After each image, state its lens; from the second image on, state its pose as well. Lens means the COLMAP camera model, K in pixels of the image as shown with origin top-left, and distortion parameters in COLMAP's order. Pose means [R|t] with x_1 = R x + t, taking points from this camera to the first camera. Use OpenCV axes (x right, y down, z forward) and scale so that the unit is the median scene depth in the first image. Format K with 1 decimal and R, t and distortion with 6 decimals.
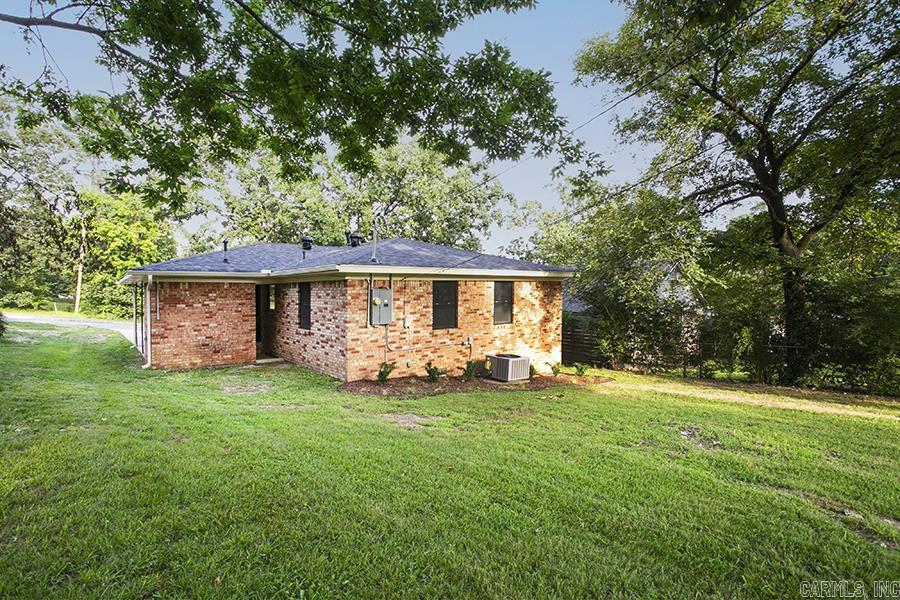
lens RADIAL K [[454.6, 0, 450.1], [0, 454.6, 297.3], [0, 0, 1]] dist [-0.045374, -0.000346]
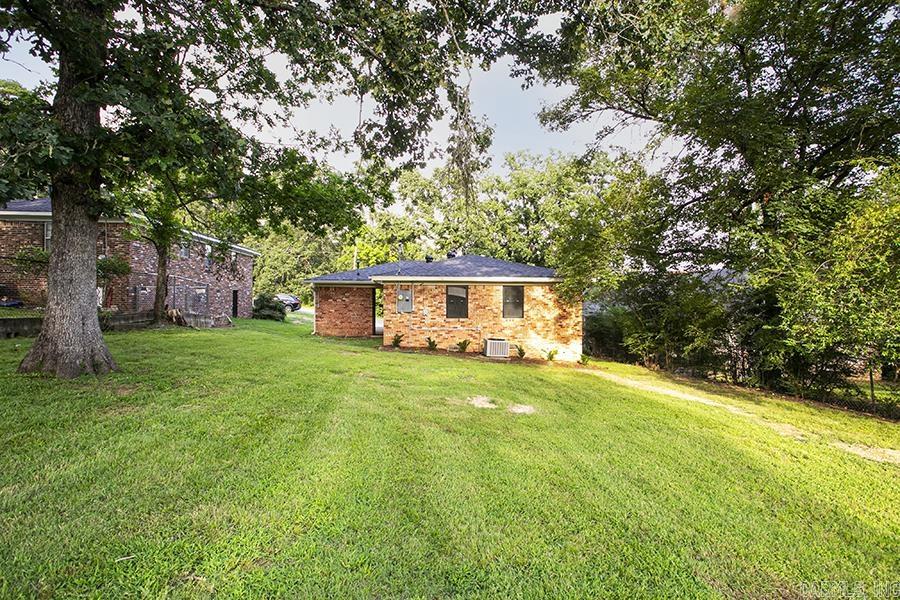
lens RADIAL K [[454.6, 0, 449.9], [0, 454.6, 298.4], [0, 0, 1]] dist [-0.045374, -0.000346]
pose [[0.838954, 0.010700, -0.544097, 0.700536], [-0.019048, 0.999771, -0.009709, 0.018764], [0.543869, 0.018509, 0.838966, -0.216380]]
